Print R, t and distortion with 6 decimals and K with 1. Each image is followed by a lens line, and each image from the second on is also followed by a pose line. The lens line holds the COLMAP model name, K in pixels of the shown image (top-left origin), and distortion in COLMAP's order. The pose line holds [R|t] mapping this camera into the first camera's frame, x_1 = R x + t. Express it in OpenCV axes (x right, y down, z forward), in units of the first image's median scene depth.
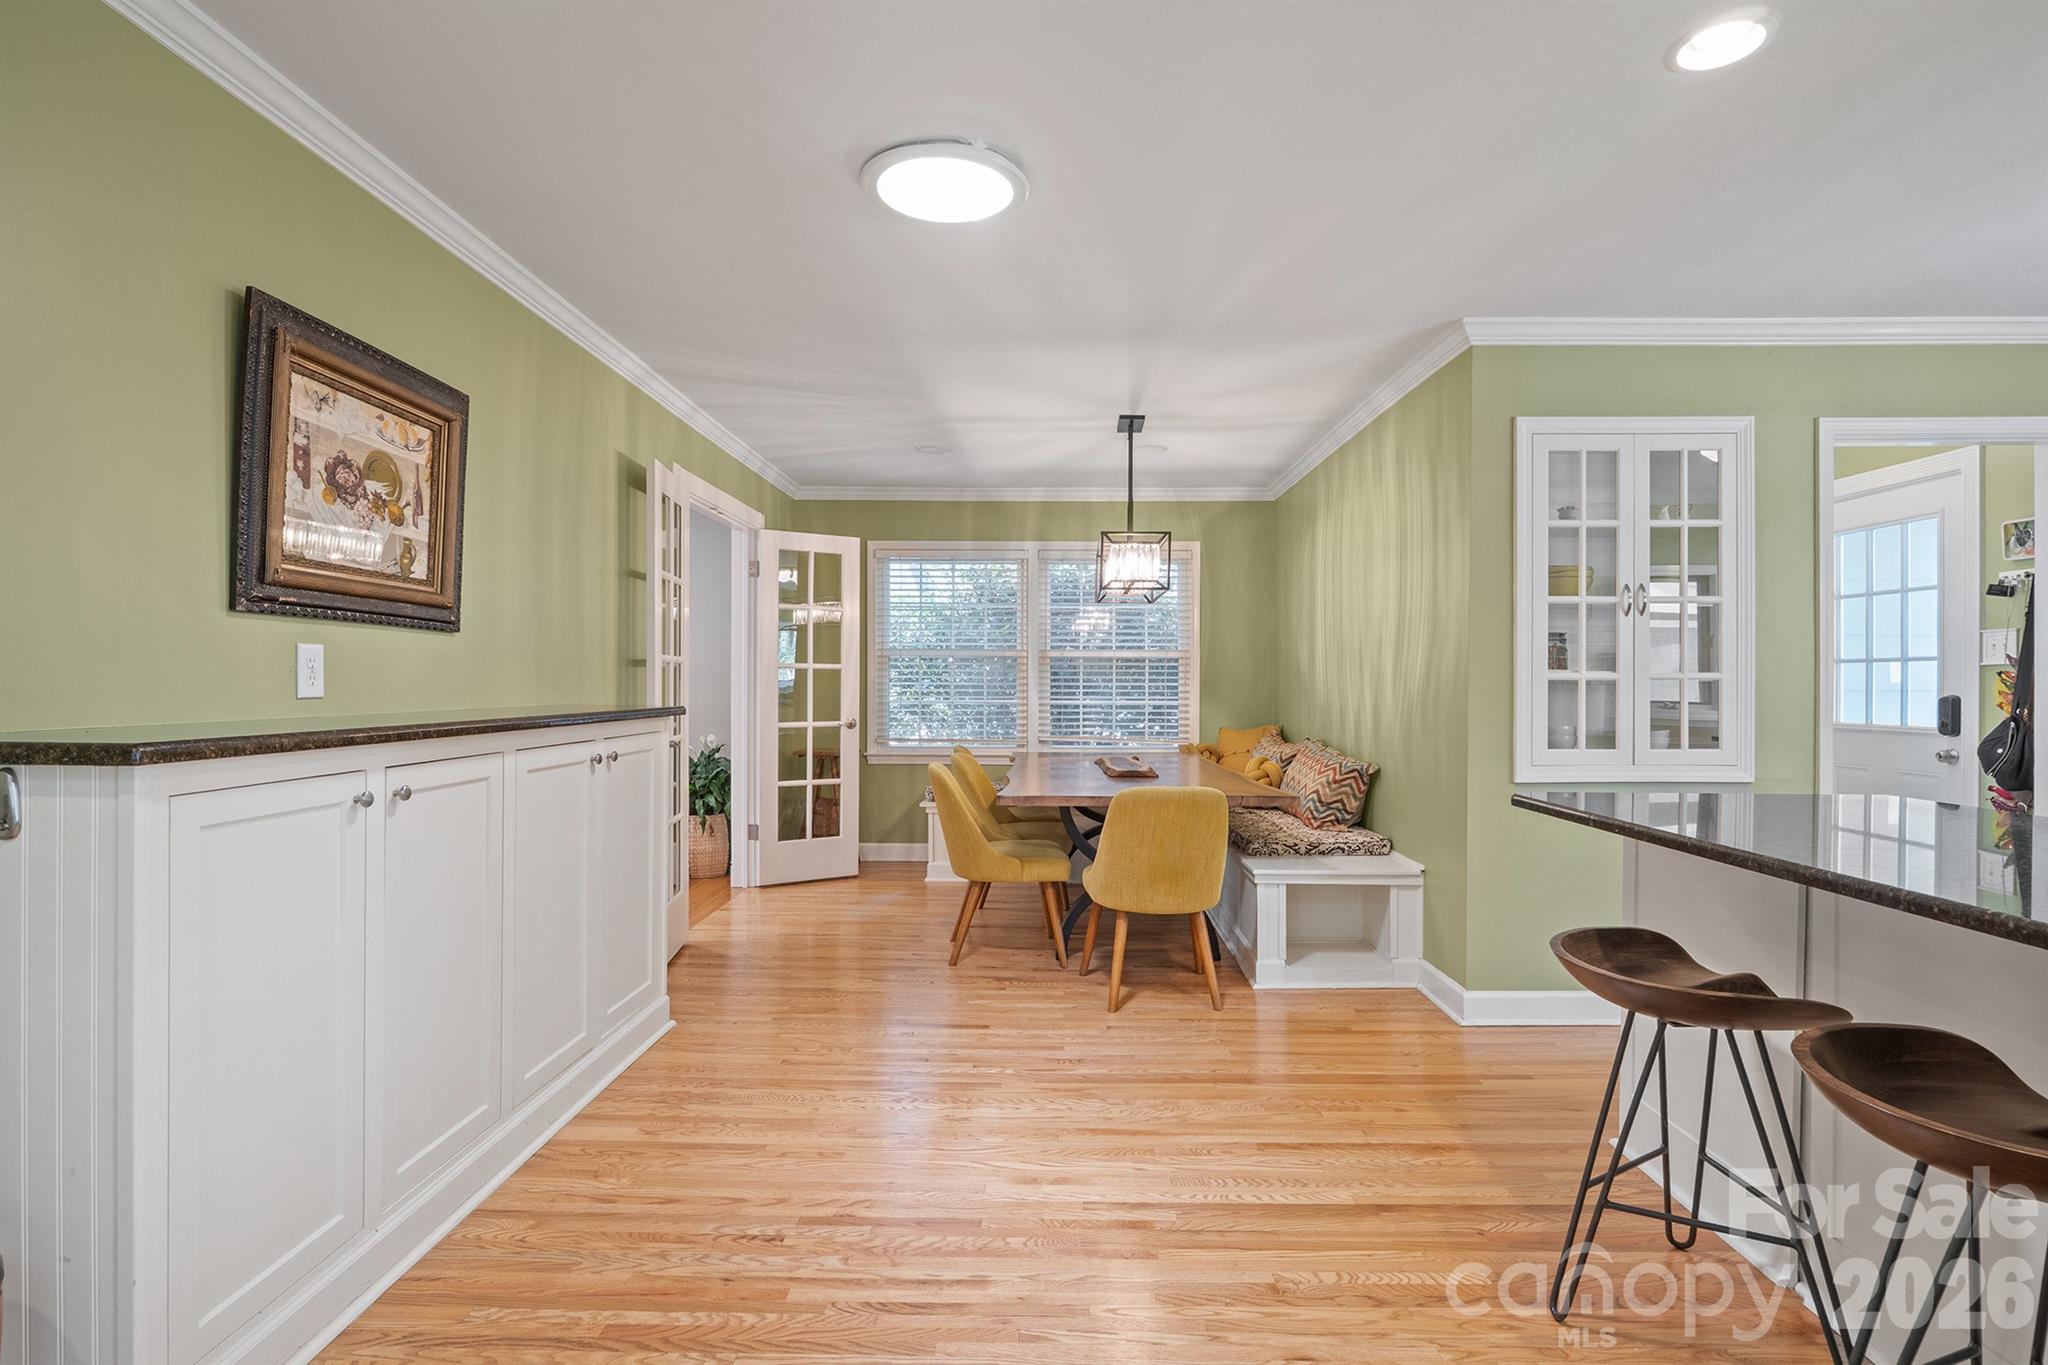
lens RADIAL K [[1003.7, 0, 1042.8], [0, 1003.7, 677.5], [0, 0, 1]] dist [-0.000697, -0.001955]
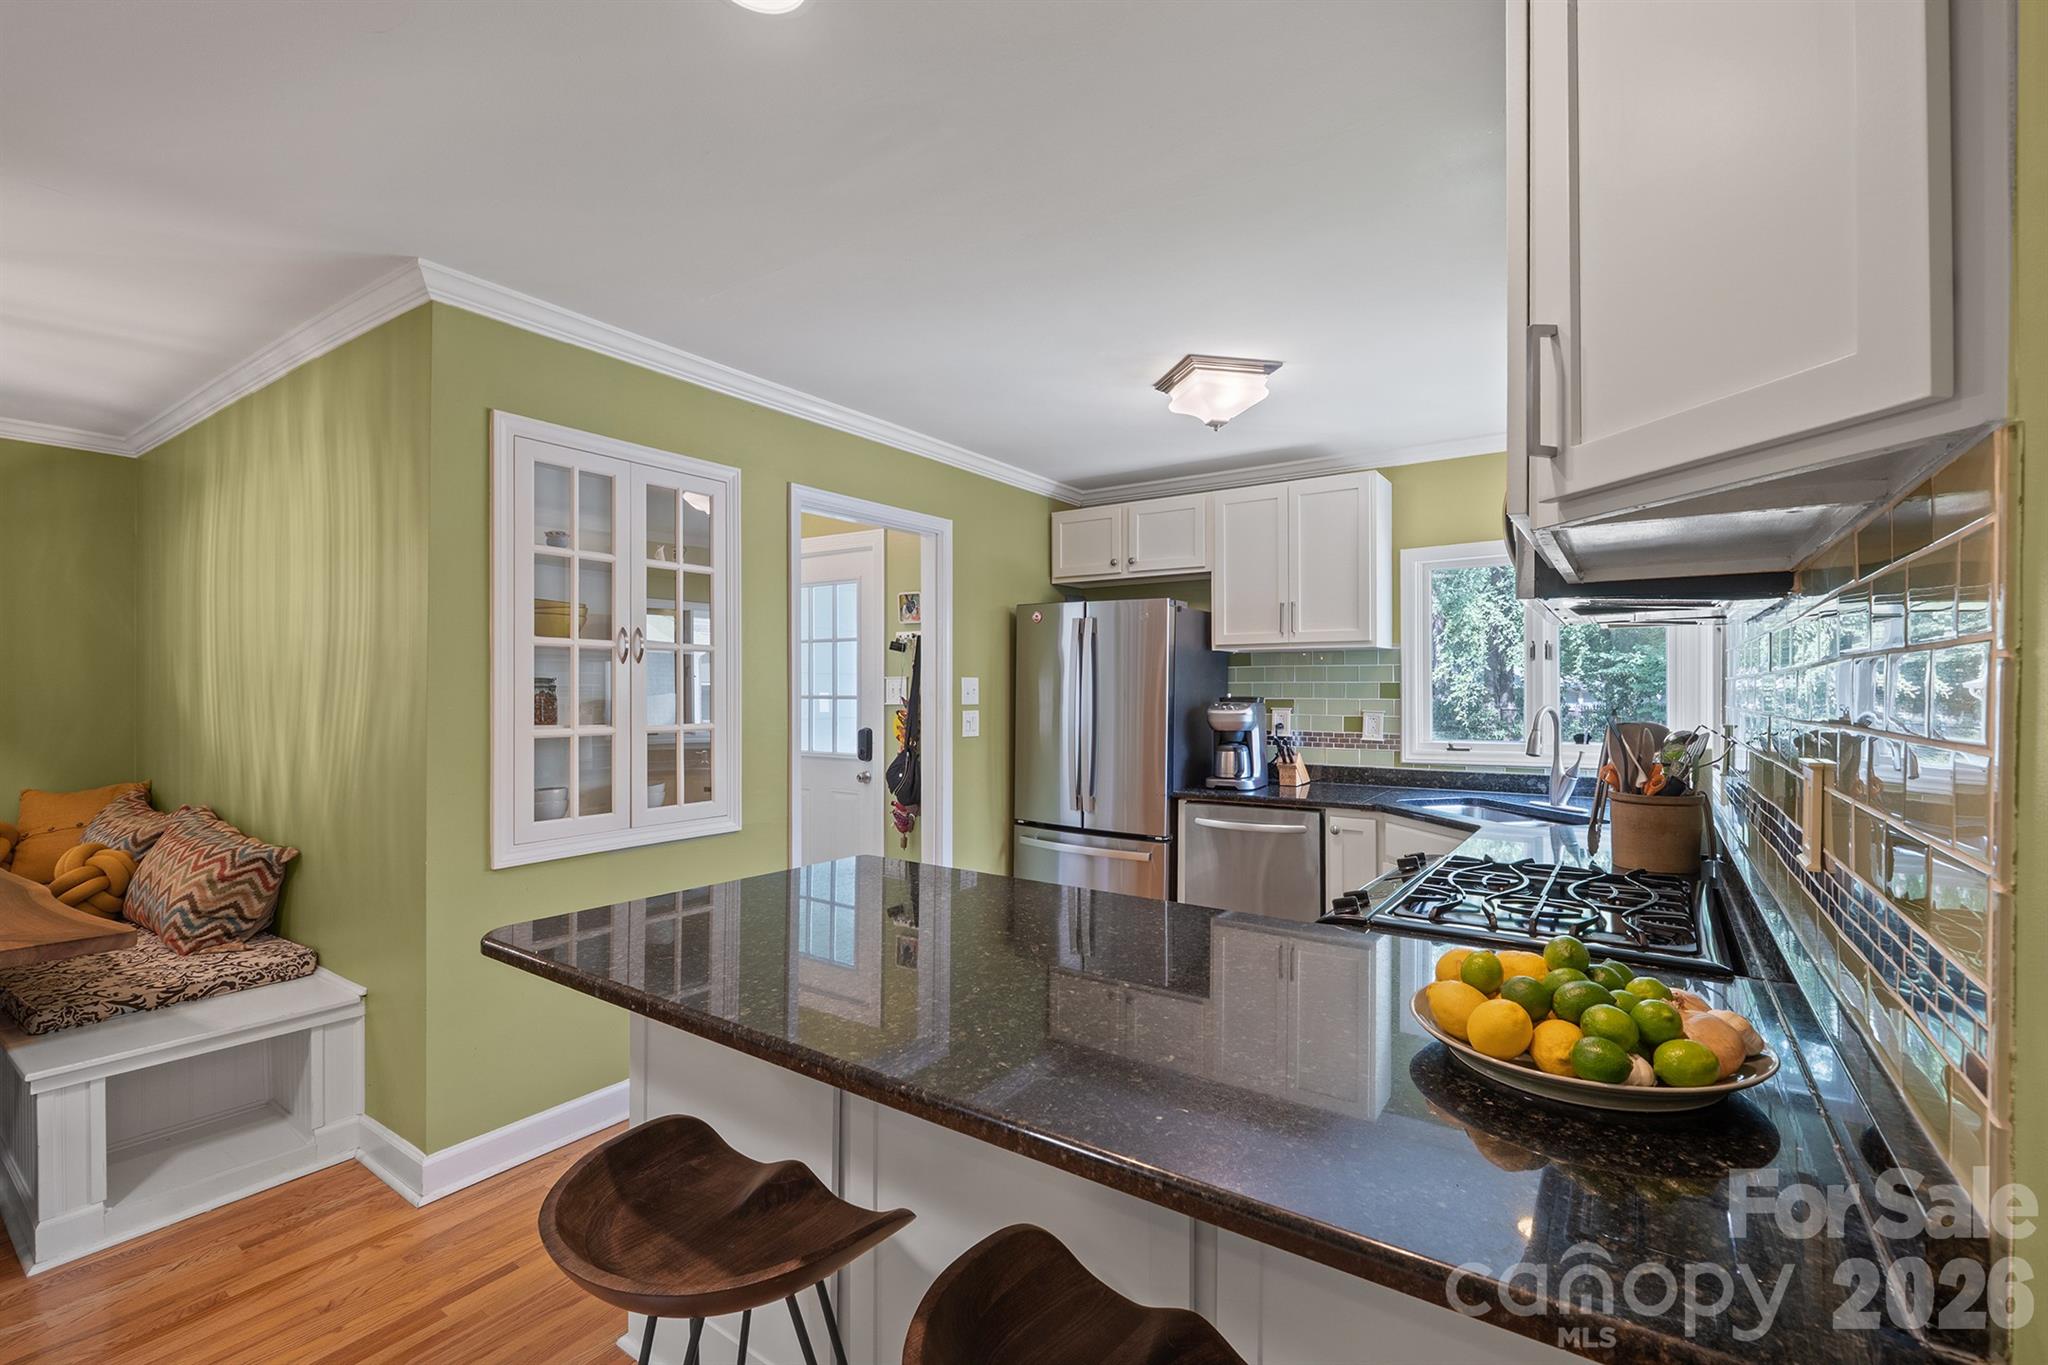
lens RADIAL K [[869.7, 0, 1021.6], [0, 869.7, 699.9], [0, 0, 1]] dist [-0.006717, 0.000152]
pose [[0.560605, -0.013403, 0.827975, 0.132047], [-0.008863, 0.999715, 0.022184, -0.046992], [-0.828036, -0.019775, 0.560326, 0.257722]]
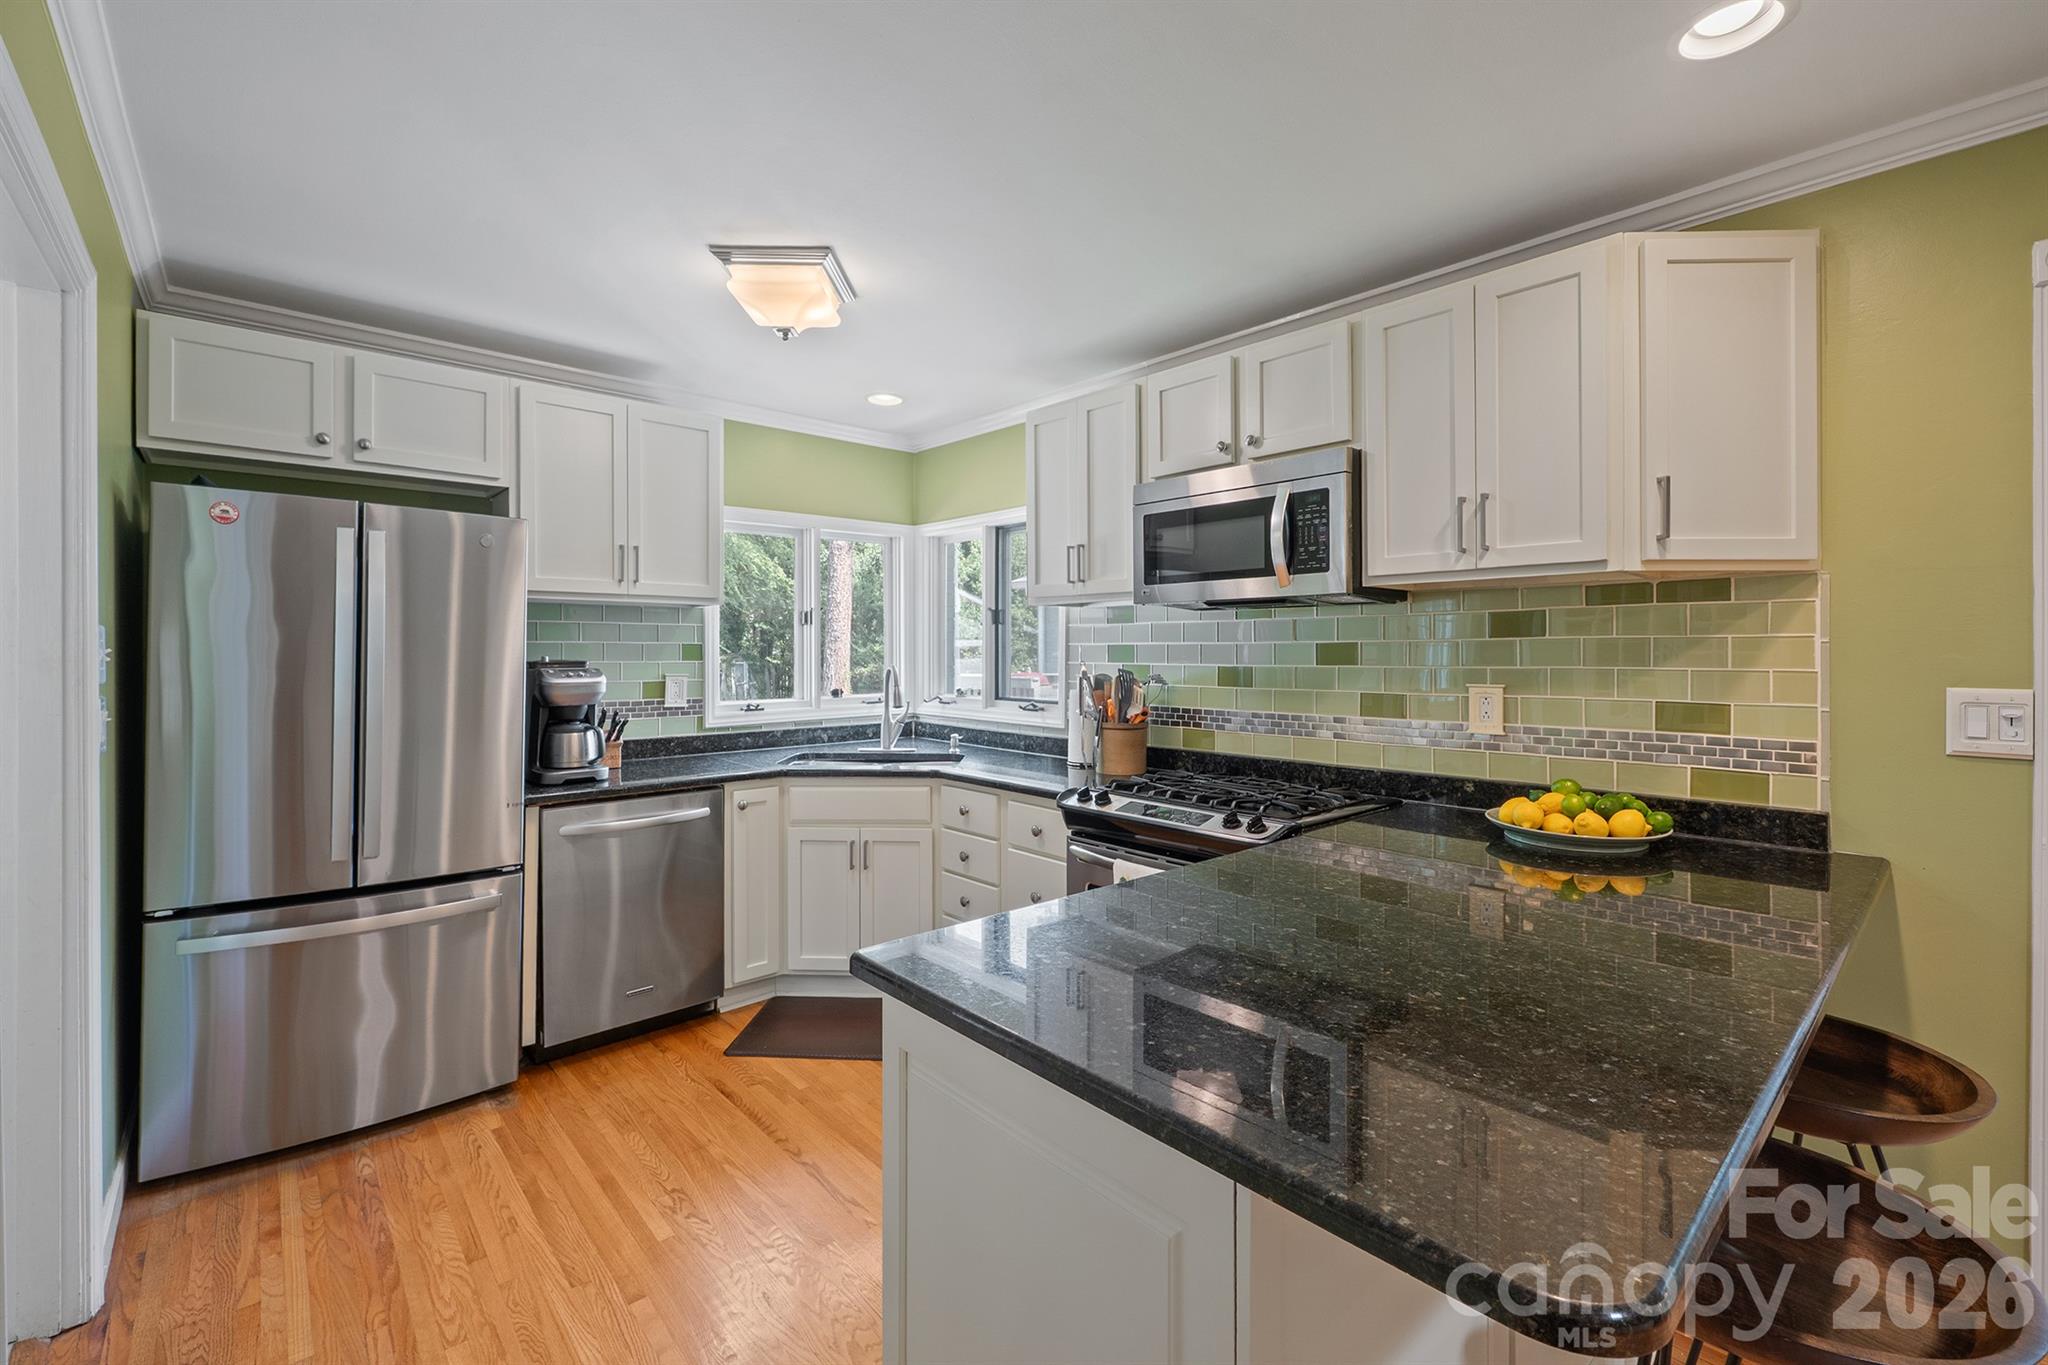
lens RADIAL K [[869.7, 0, 1024.7], [0, 869.7, 657.1], [0, 0, 1]] dist [-0.006717, 0.000152]
pose [[-0.680436, -0.006372, 0.732780, 0.285760], [-0.008685, 0.999962, 0.000631, -0.037049], [-0.732756, -0.005935, -0.680466, 0.887674]]
